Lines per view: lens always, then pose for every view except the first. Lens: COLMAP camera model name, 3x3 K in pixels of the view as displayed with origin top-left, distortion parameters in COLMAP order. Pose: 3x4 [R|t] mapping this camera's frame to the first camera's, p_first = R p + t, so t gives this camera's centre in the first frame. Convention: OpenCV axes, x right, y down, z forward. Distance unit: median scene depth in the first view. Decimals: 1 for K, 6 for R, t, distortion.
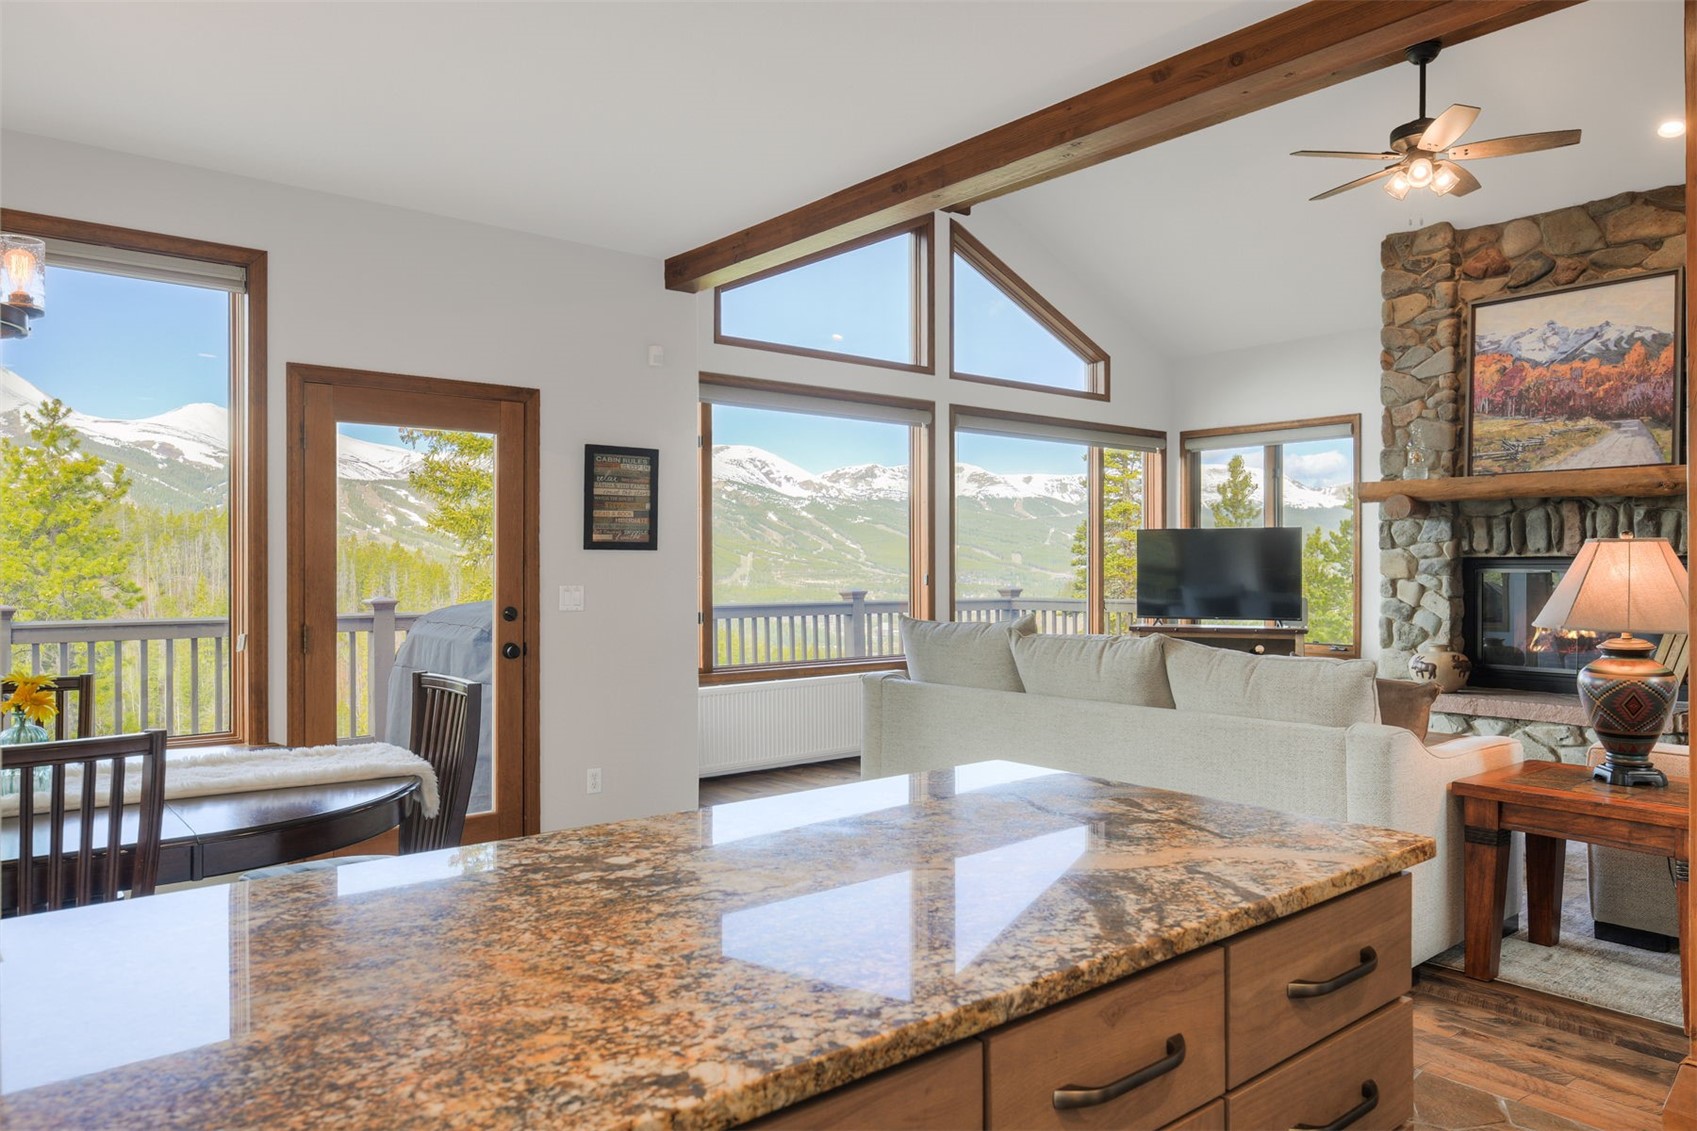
lens RADIAL K [[1137.3, 0, 848.5], [0, 1137.3, 565.5], [0, 0, 1]] dist [-0.003739, -0.001945]
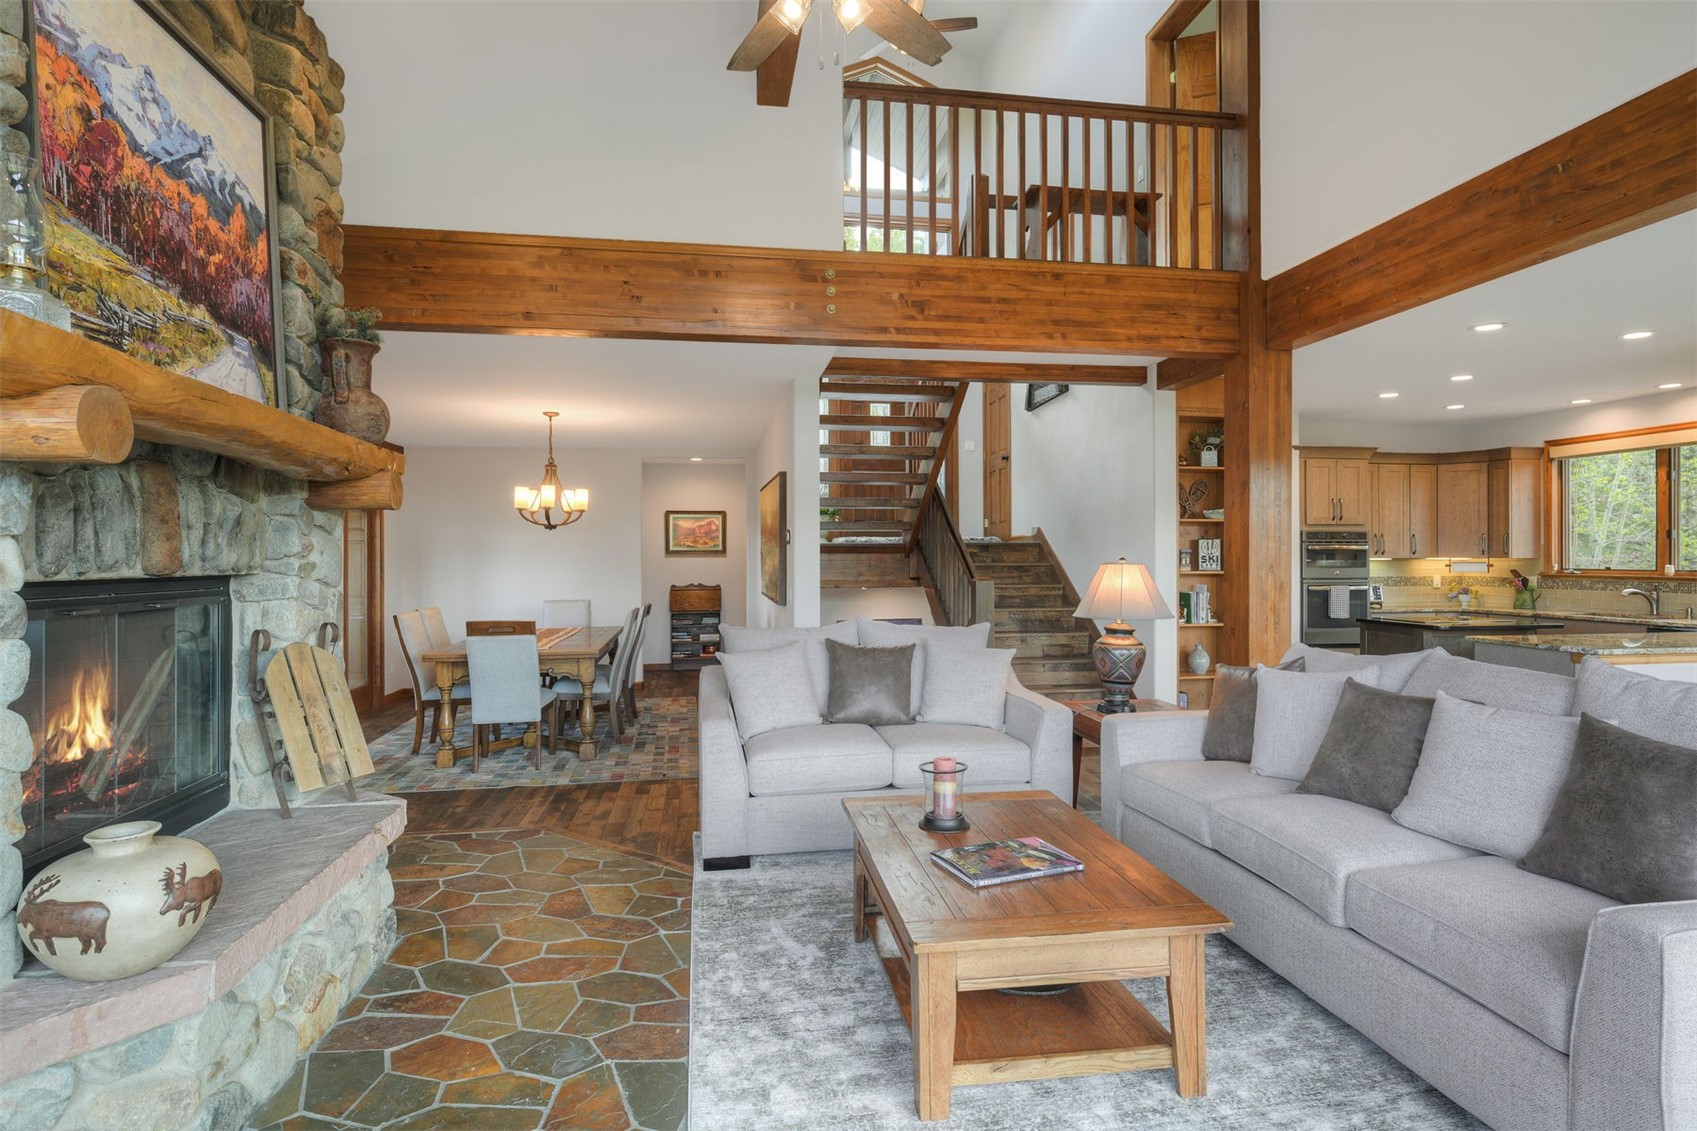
lens RADIAL K [[883.7, 0, 849.1], [0, 883.7, 555.6], [0, 0, 1]] dist [-0.004029, -0.000536]
pose [[-0.863185, 0.004656, 0.504866, 0.190206], [0.002905, 0.999987, -0.004256, -0.014522], [-0.504879, -0.002207, -0.863187, 1.146676]]
